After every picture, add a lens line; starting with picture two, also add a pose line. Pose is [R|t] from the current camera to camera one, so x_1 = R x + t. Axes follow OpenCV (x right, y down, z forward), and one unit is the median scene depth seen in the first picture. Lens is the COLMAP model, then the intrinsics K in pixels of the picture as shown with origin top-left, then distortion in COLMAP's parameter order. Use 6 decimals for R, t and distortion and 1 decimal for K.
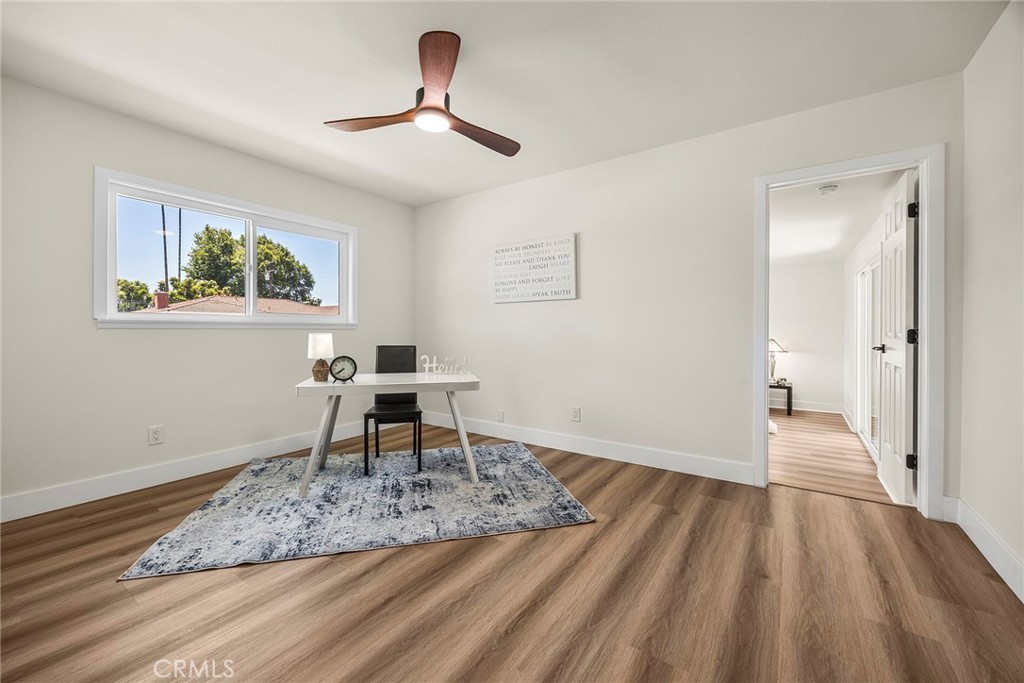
lens RADIAL K [[399.7, 0, 515.8], [0, 399.7, 333.0], [0, 0, 1]] dist [0.001212, 0.000014]
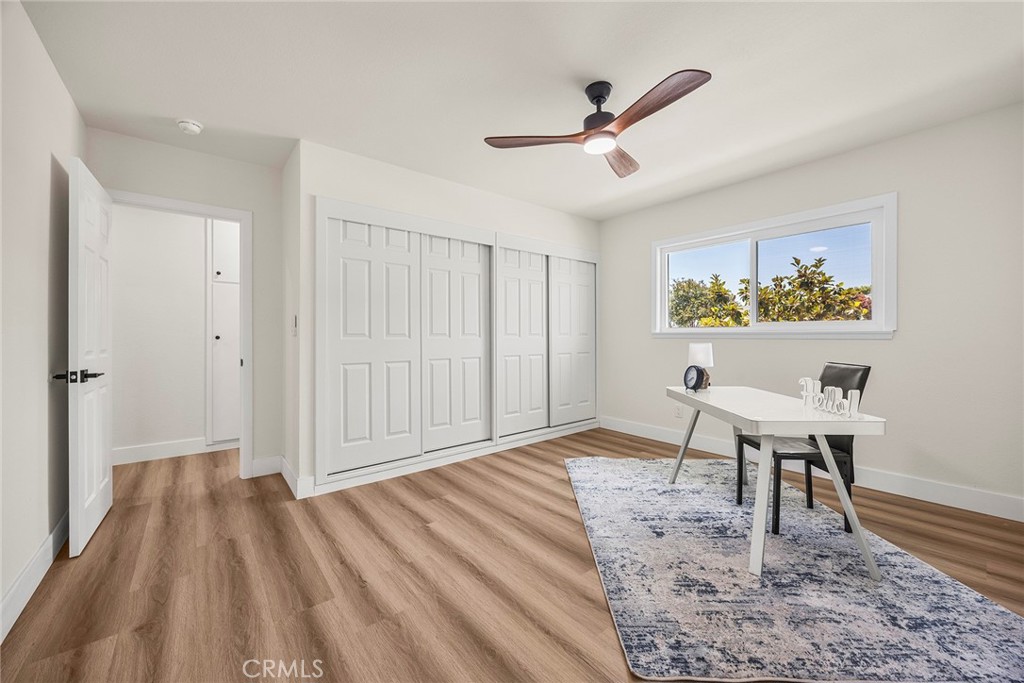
lens RADIAL K [[399.7, 0, 515.8], [0, 399.7, 338.9], [0, 0, 1]] dist [0.001212, 0.000014]
pose [[-0.288234, 0.004031, -0.957552, 0.750201], [-0.006976, 0.999956, 0.006309, -0.016293], [0.957535, 0.008499, -0.288193, 0.941948]]
